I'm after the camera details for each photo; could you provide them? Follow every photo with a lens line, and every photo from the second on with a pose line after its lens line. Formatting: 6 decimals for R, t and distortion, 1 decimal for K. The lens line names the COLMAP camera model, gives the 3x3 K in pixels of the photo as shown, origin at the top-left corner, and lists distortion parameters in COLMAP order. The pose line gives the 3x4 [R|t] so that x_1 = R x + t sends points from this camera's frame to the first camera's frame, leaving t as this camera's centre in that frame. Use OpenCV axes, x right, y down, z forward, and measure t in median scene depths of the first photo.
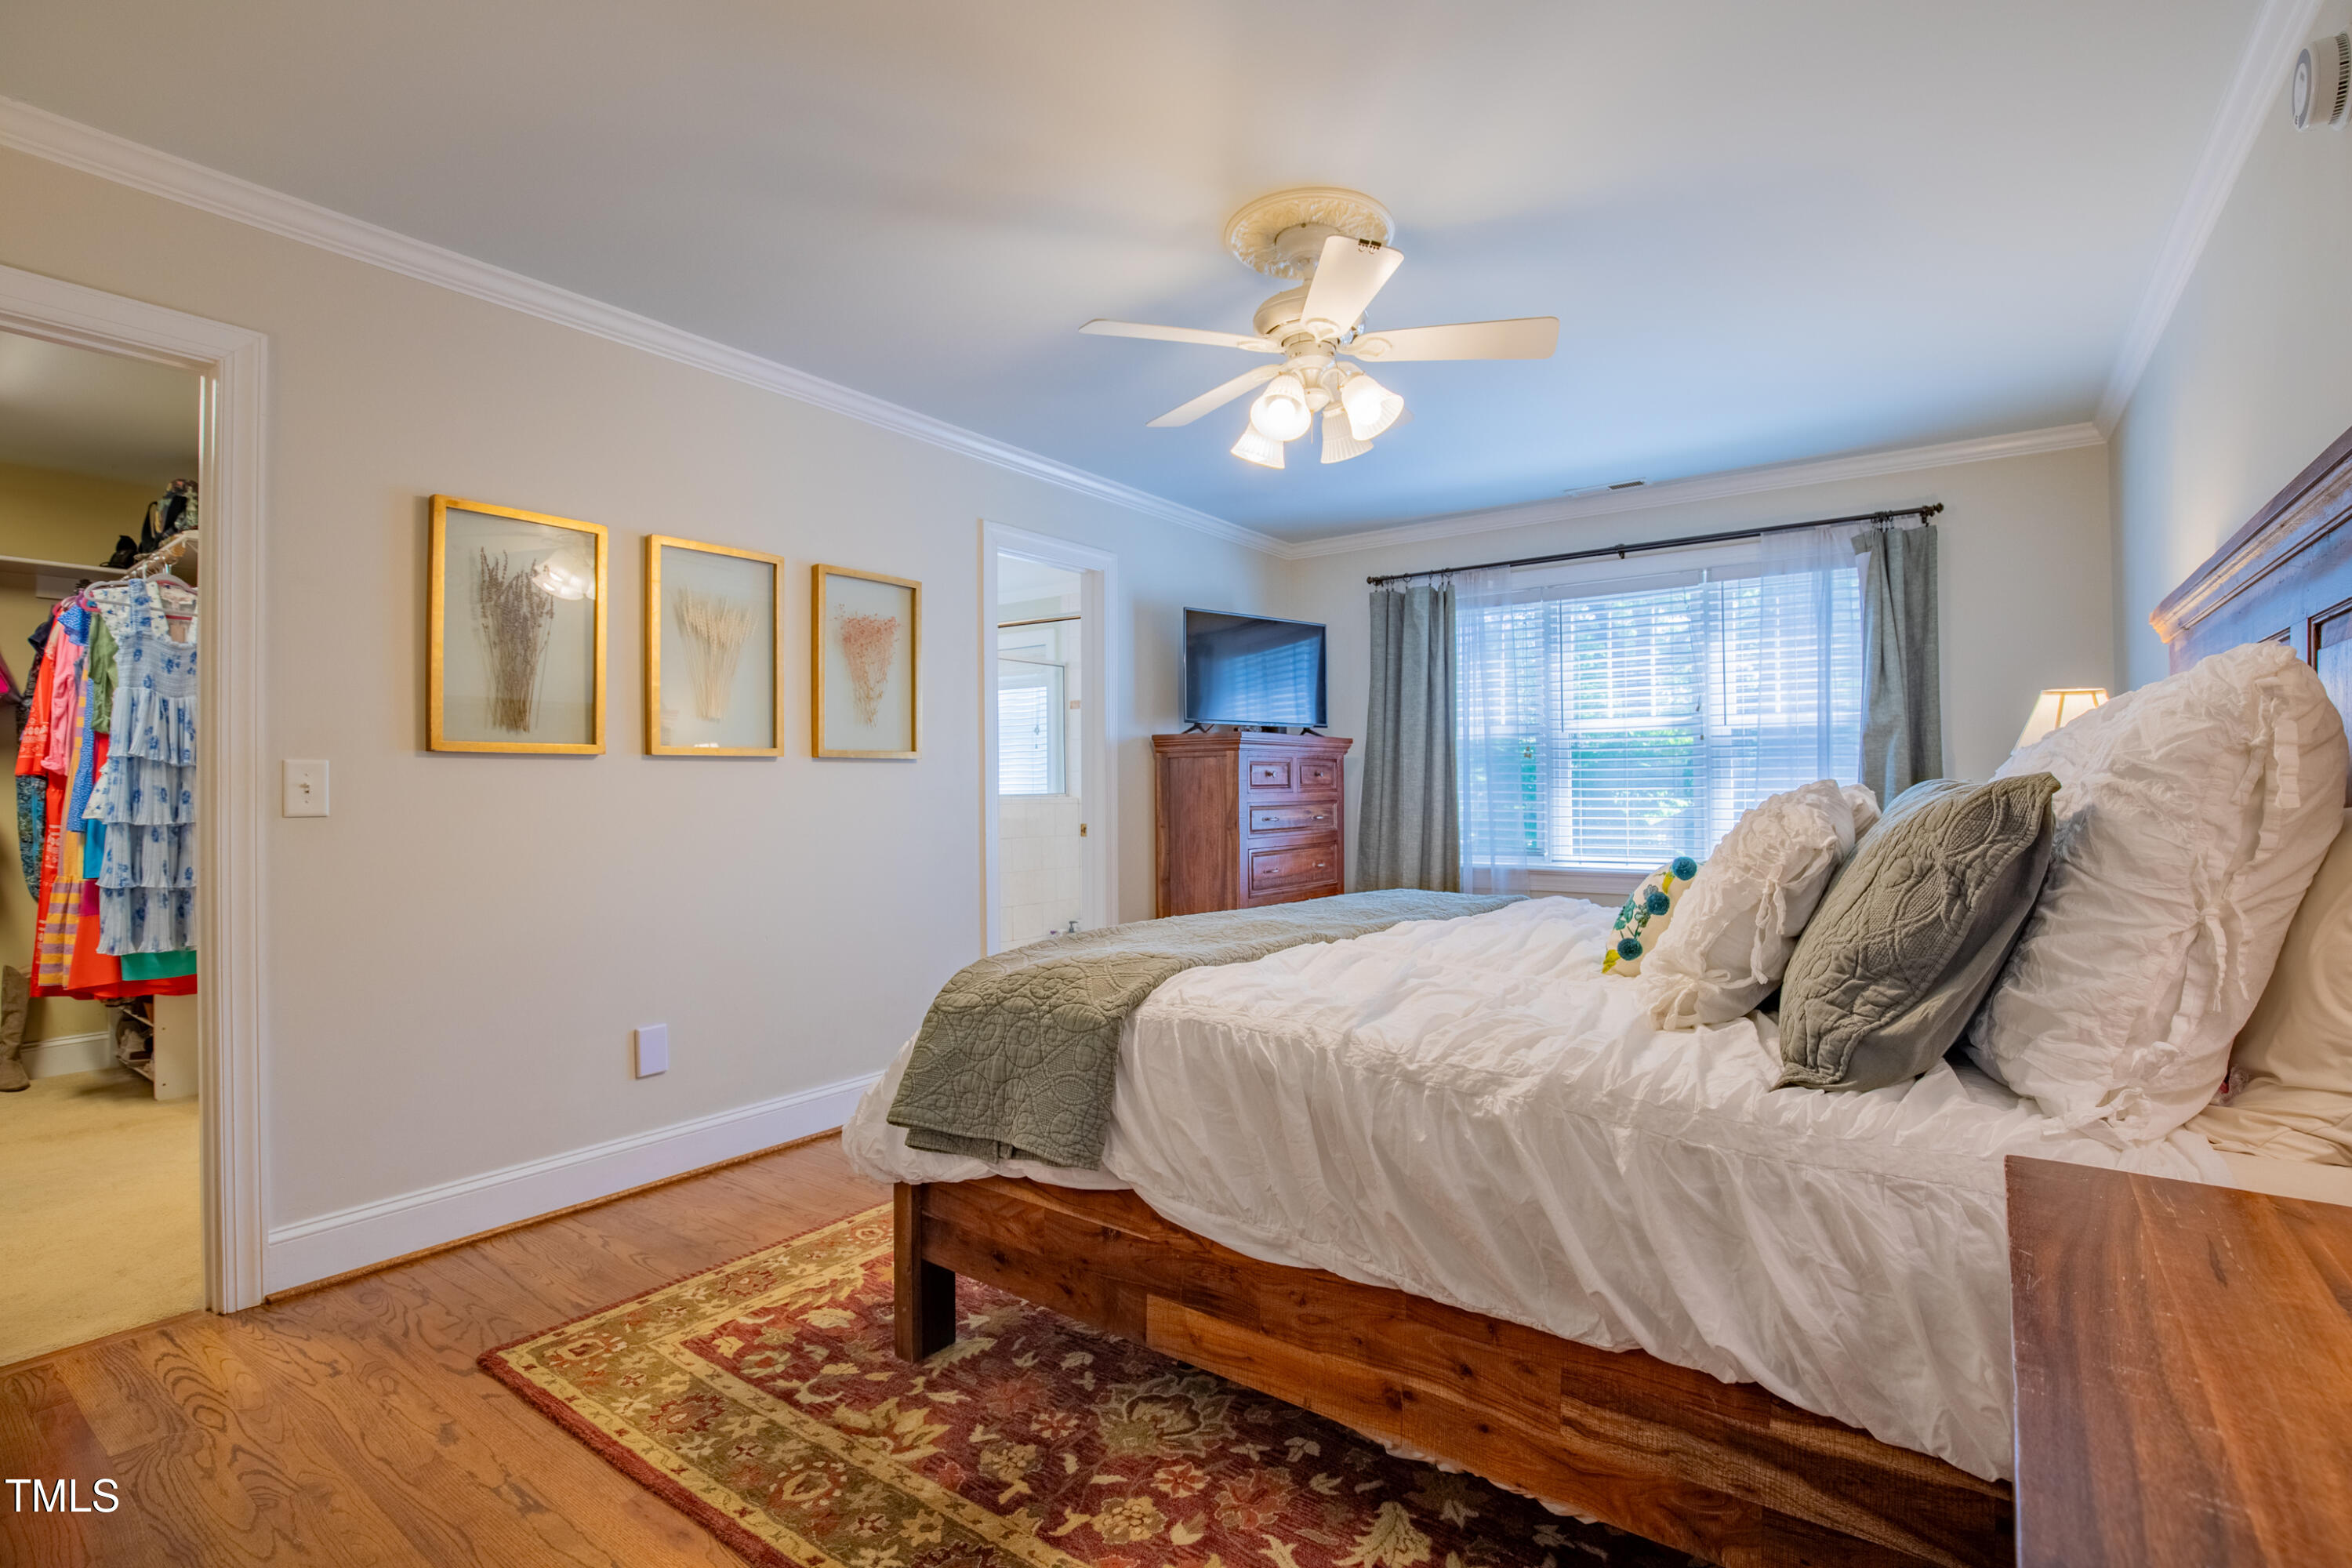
lens RADIAL K [[1060.7, 0, 1177.8], [0, 1060.7, 787.5], [0, 0, 1]] dist [-0.037307, 0.000537]
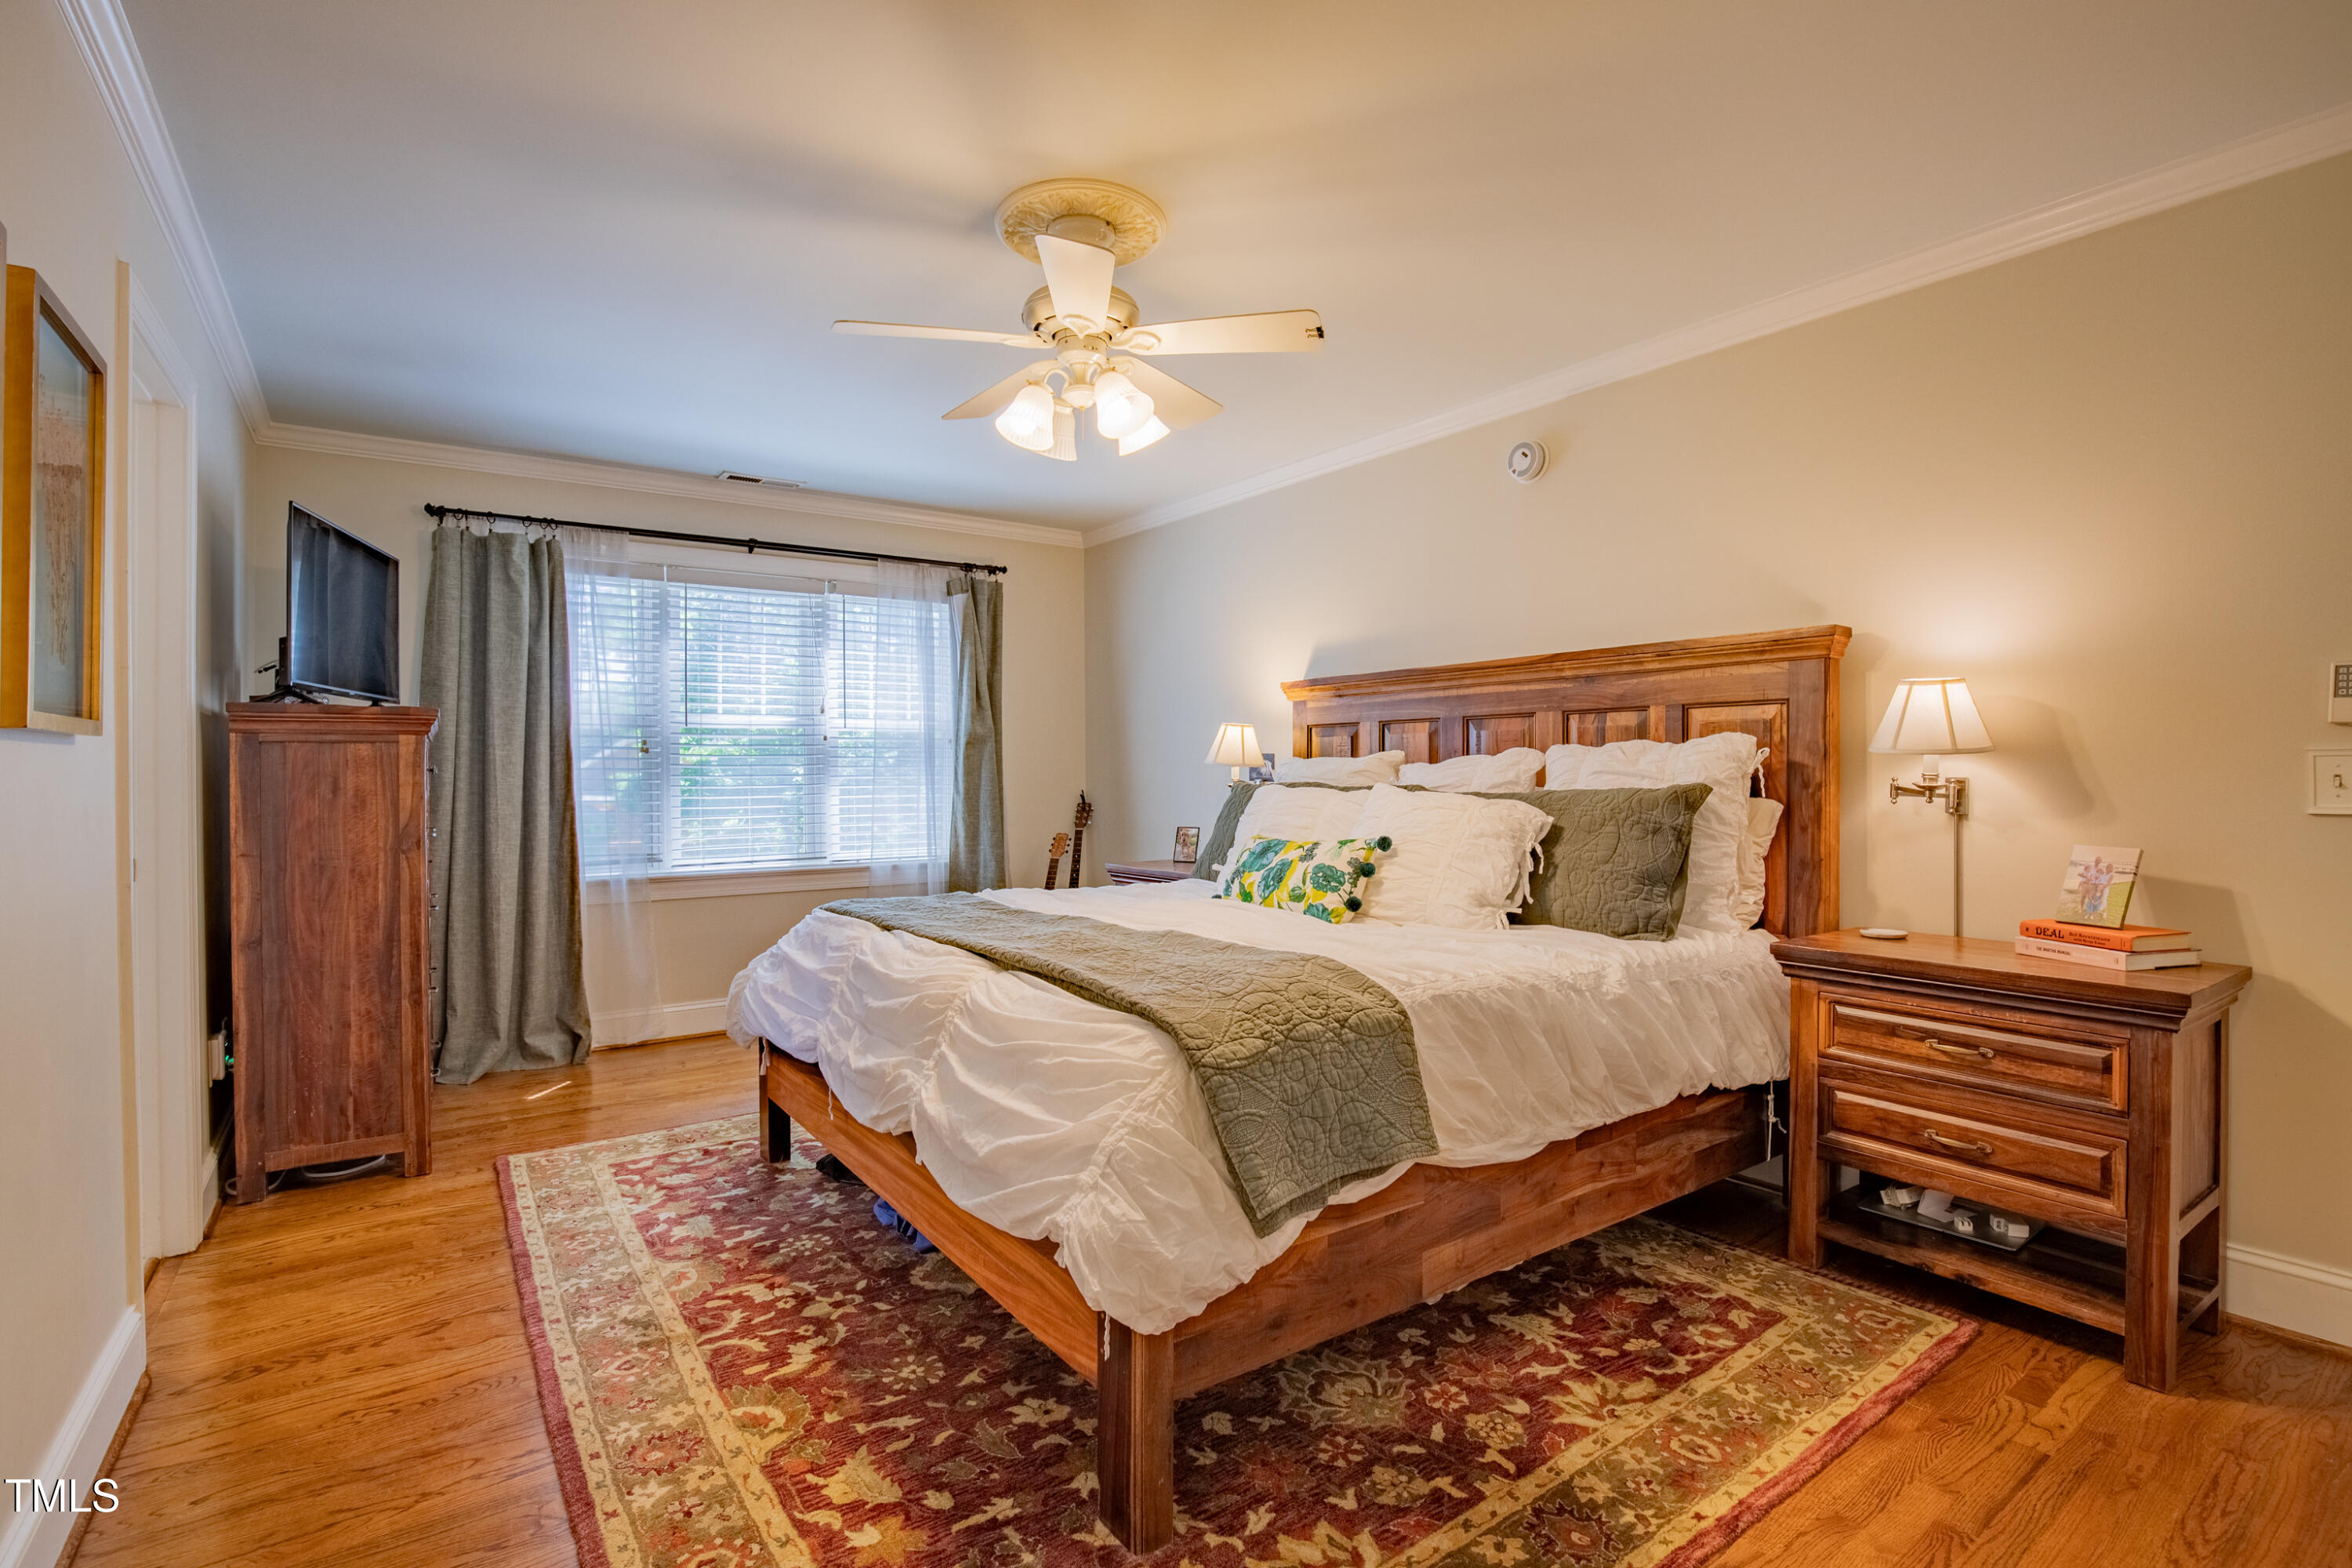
lens RADIAL K [[1082.6, 0, 1176.0], [0, 1082.6, 784.0], [0, 0, 1]] dist [-0.039585, 0.007668]
pose [[0.328611, -0.003962, 0.944457, -0.800912], [0.002005, 0.999992, 0.003498, -0.009513], [-0.944463, 0.000744, 0.328616, 0.596313]]
